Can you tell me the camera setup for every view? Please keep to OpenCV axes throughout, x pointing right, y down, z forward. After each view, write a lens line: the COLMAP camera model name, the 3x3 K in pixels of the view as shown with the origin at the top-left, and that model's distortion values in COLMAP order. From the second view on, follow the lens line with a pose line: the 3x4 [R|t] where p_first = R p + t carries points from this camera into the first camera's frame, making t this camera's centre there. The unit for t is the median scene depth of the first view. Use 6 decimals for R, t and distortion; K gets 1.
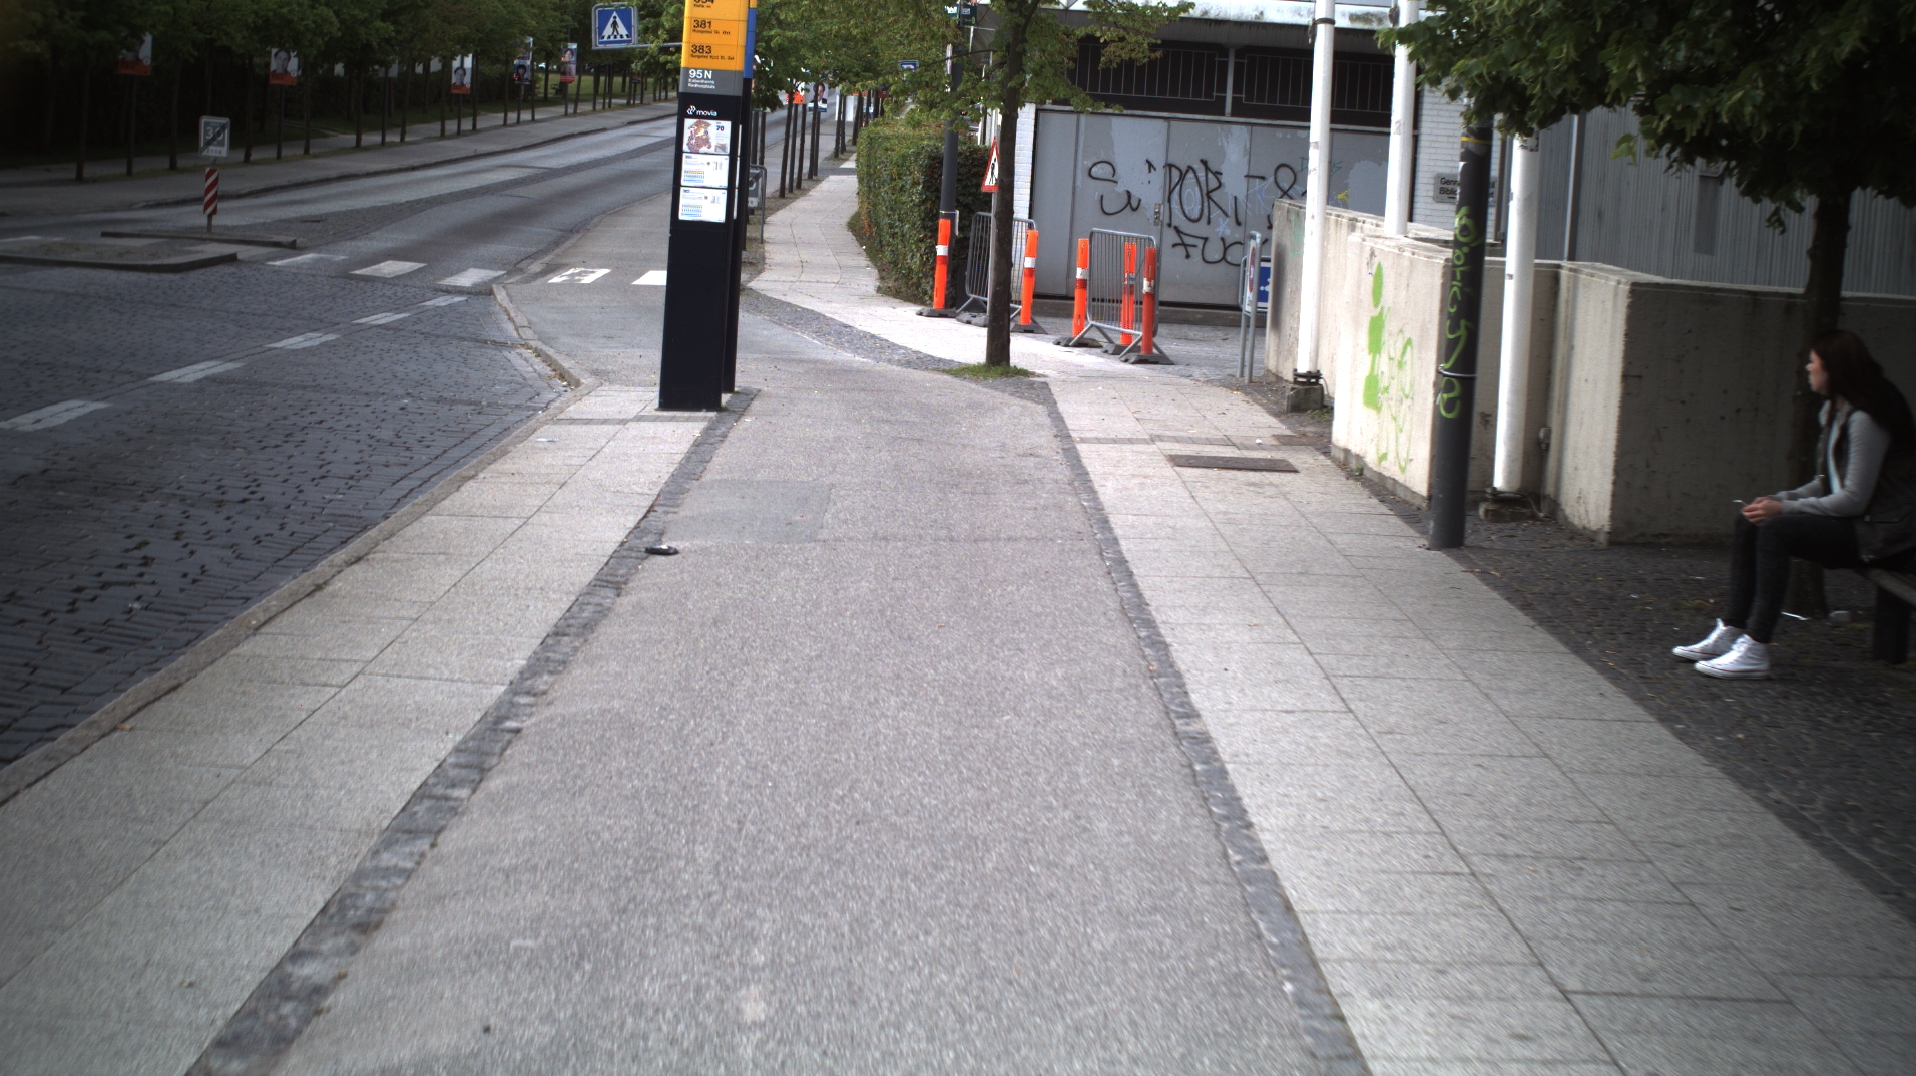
lens RADIAL K [[3226.8, 0, 958.0], [0, 3226.8, 538.0], [0, 0, 1]] dist [-0.275056, 0.262773]
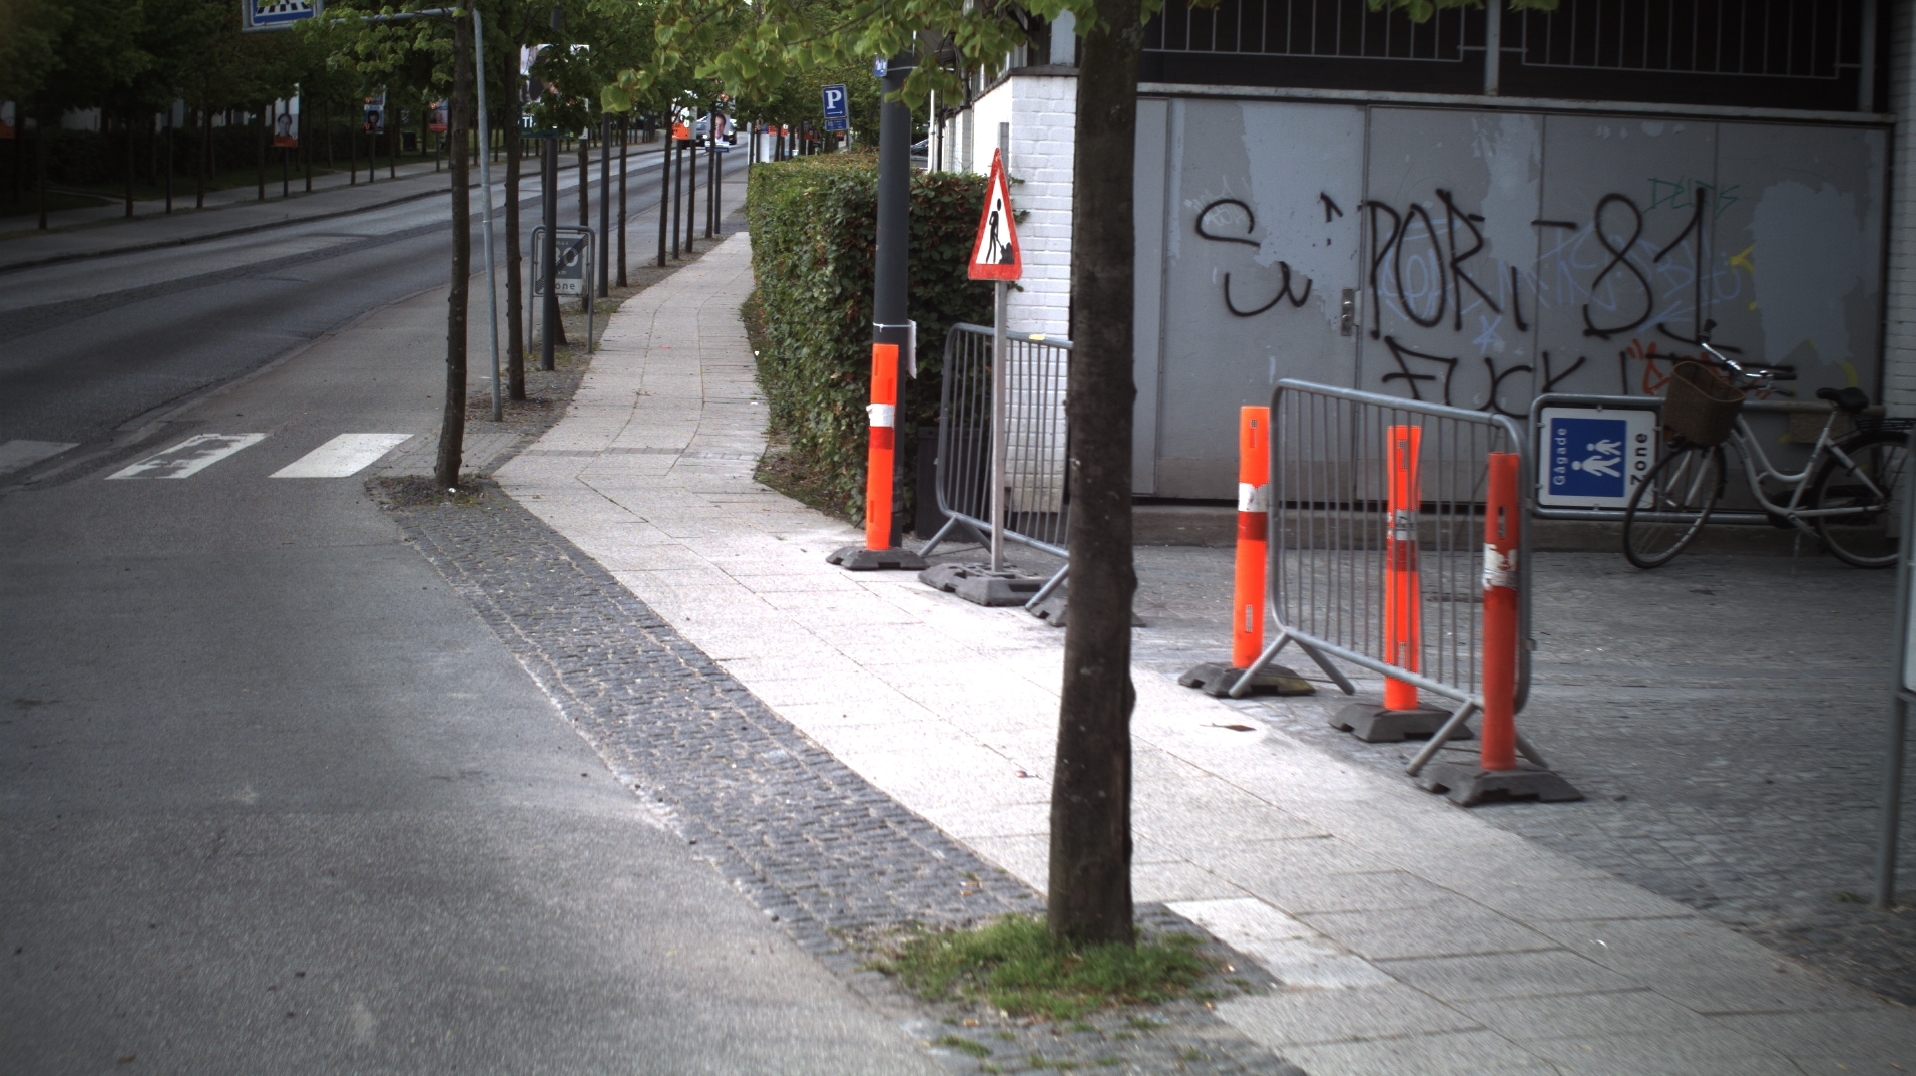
lens RADIAL K [[3226.8, 0, 958.0], [0, 3226.8, 538.0], [0, 0, 1]] dist [-0.275056, 0.262773]
pose [[0.999282, -0.034544, 0.015577, -0.001951], [0.034761, 0.999299, -0.013930, -0.067167], [-0.015085, 0.014462, 0.999782, 0.570221]]
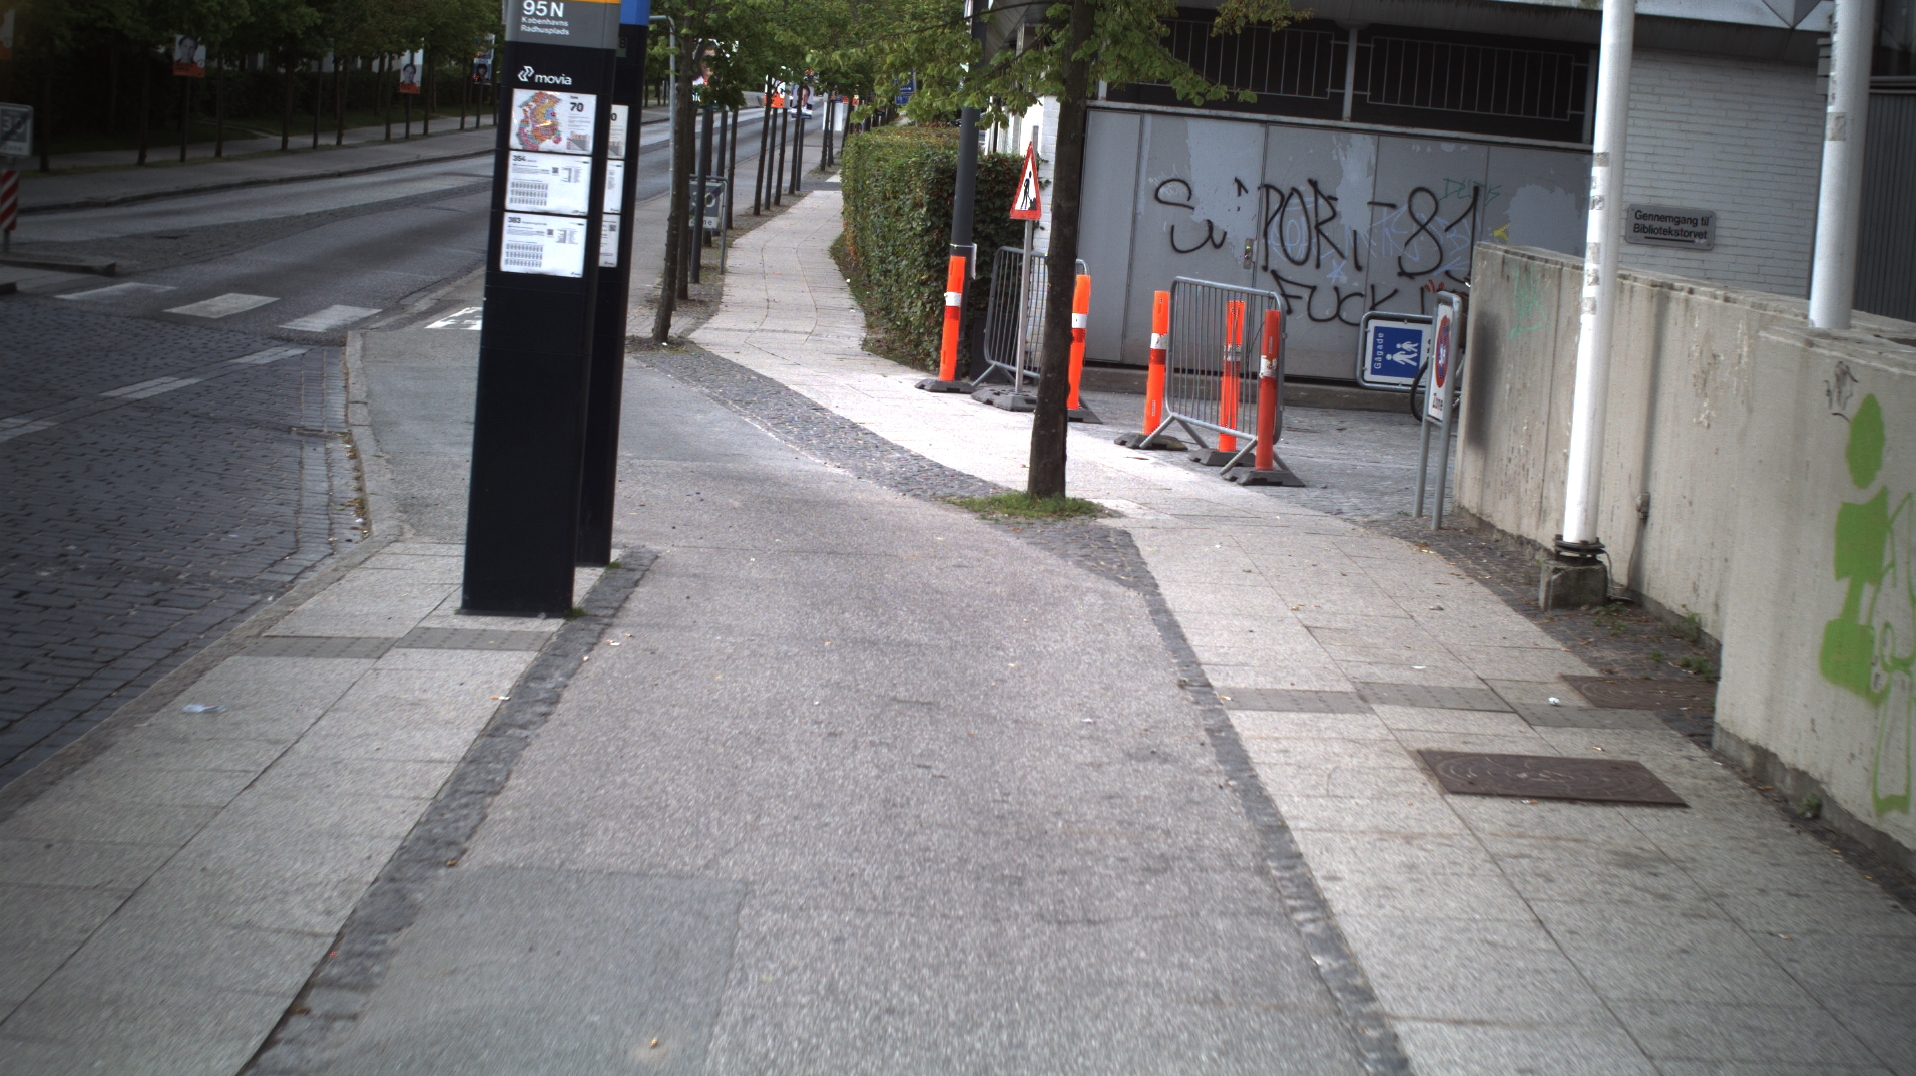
lens RADIAL K [[3226.8, 0, 958.0], [0, 3226.8, 538.0], [0, 0, 1]] dist [-0.275056, 0.262773]
pose [[0.999857, 0.016291, 0.004491, -0.006309], [-0.016269, 0.999855, -0.005073, -0.032882], [-0.004573, 0.004999, 0.999977, 0.285224]]
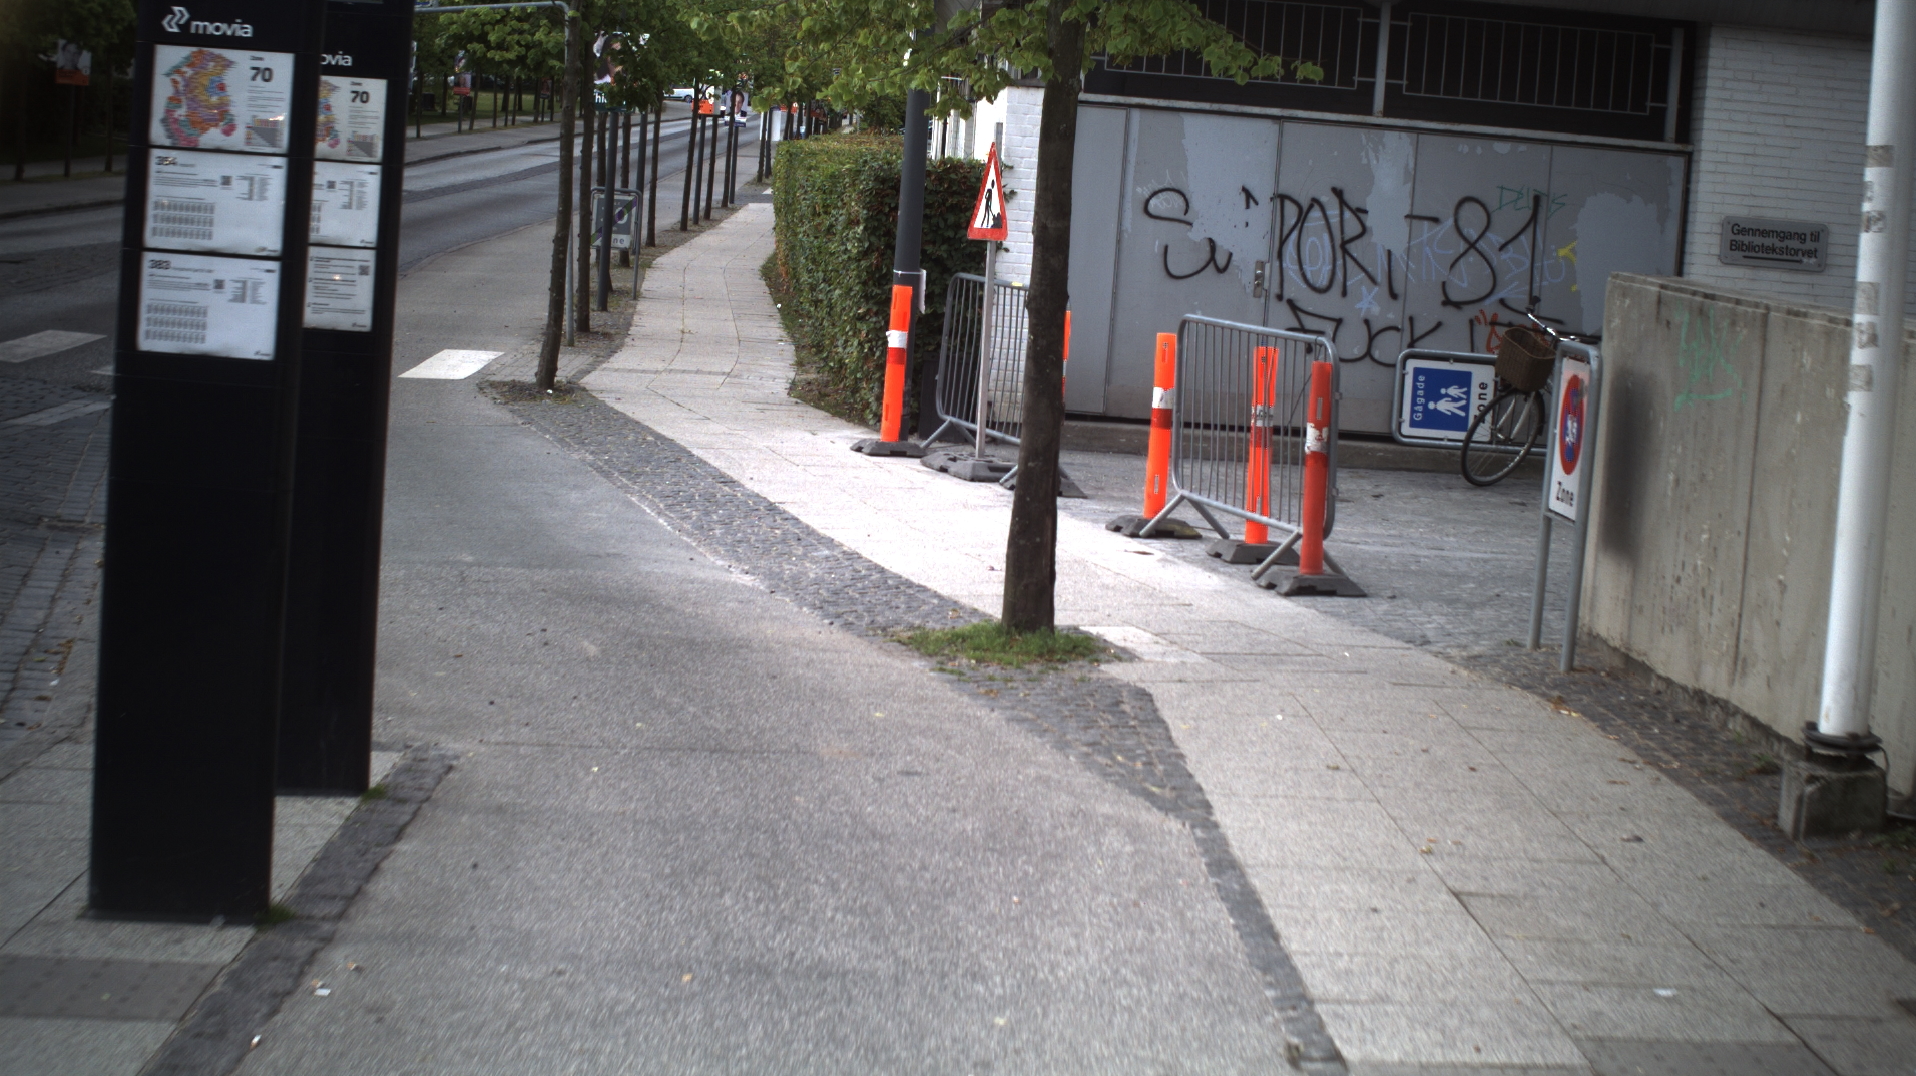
lens RADIAL K [[3226.8, 0, 958.0], [0, 3226.8, 538.0], [0, 0, 1]] dist [-0.275056, 0.262773]
pose [[0.999739, 0.009092, 0.020942, -0.005898], [-0.008913, 0.999923, -0.008630, -0.049495], [-0.021019, 0.008441, 0.999743, 0.427774]]
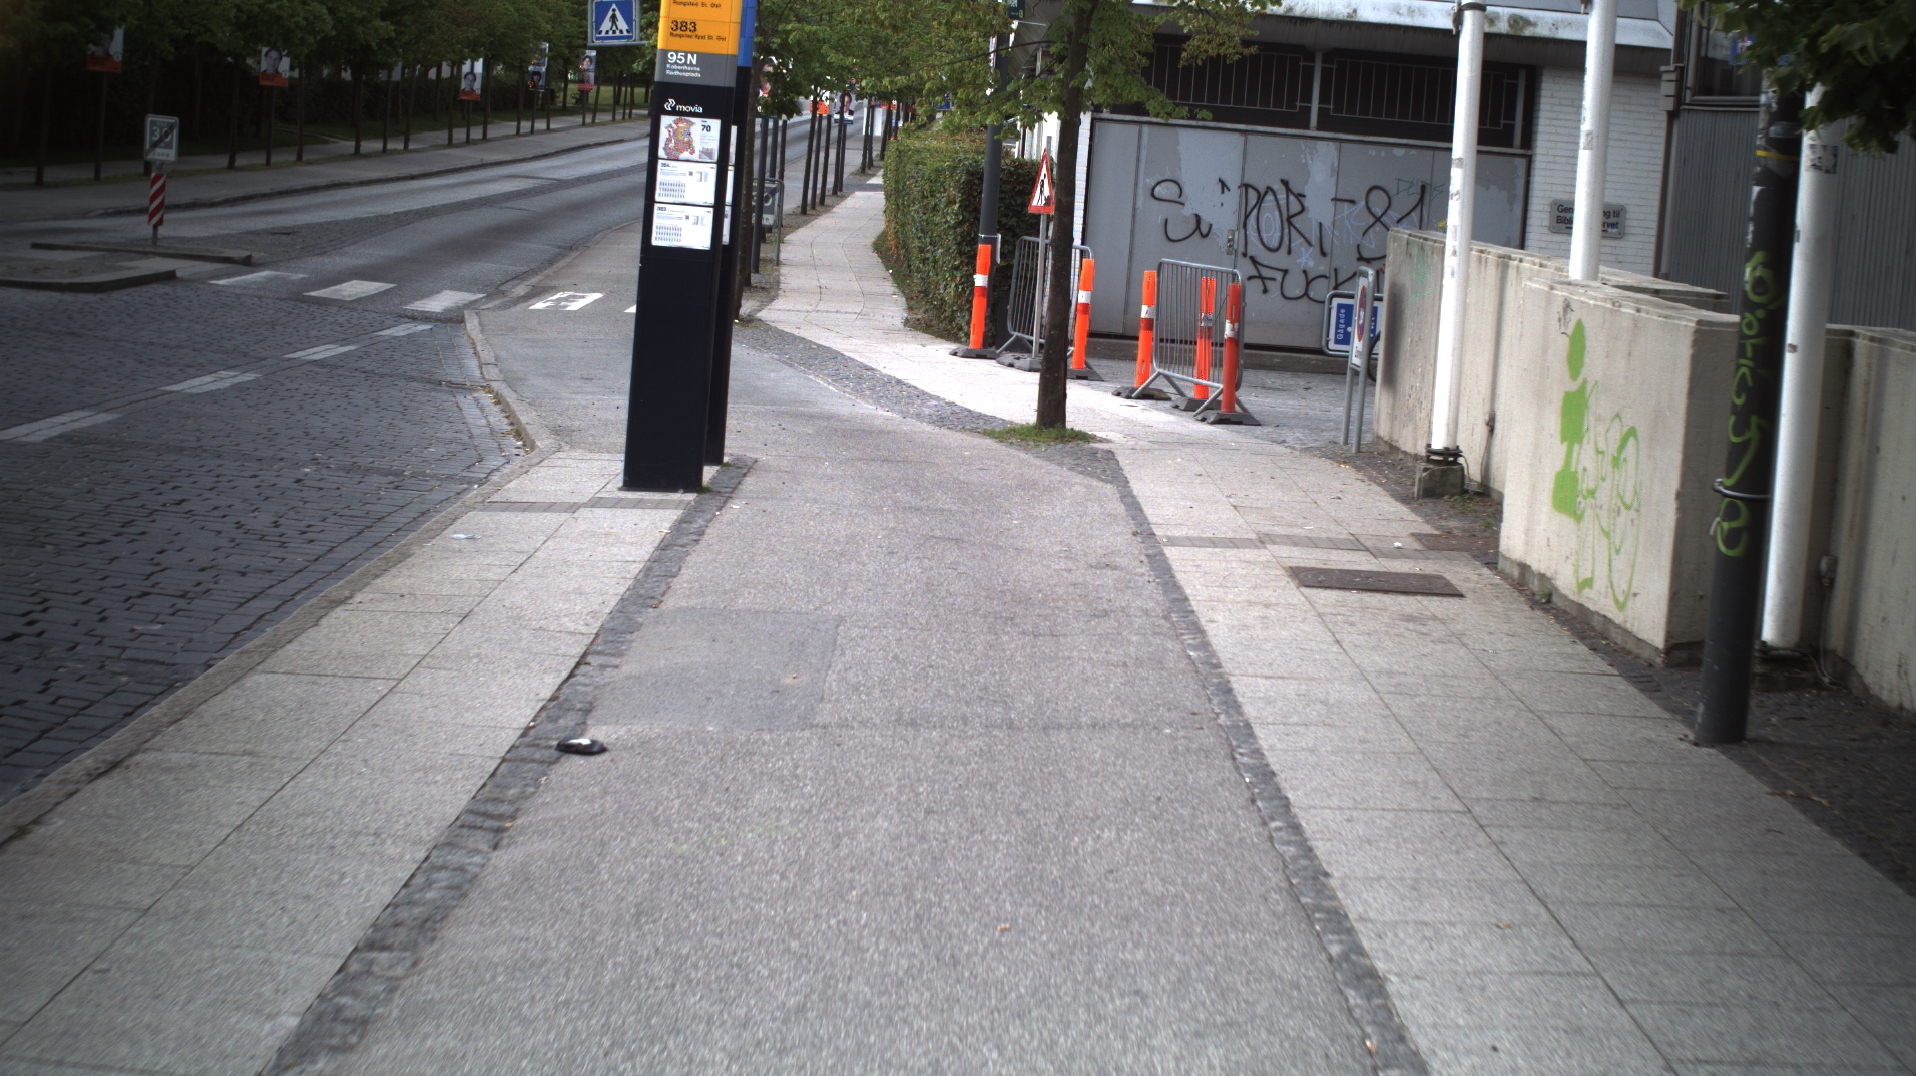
lens RADIAL K [[3226.8, 0, 958.0], [0, 3226.8, 538.0], [0, 0, 1]] dist [-0.275056, 0.262773]
pose [[0.999863, 0.014966, -0.007073, -0.004023], [-0.015005, 0.999873, -0.005430, -0.016062], [0.006991, 0.005536, 0.999960, 0.142706]]
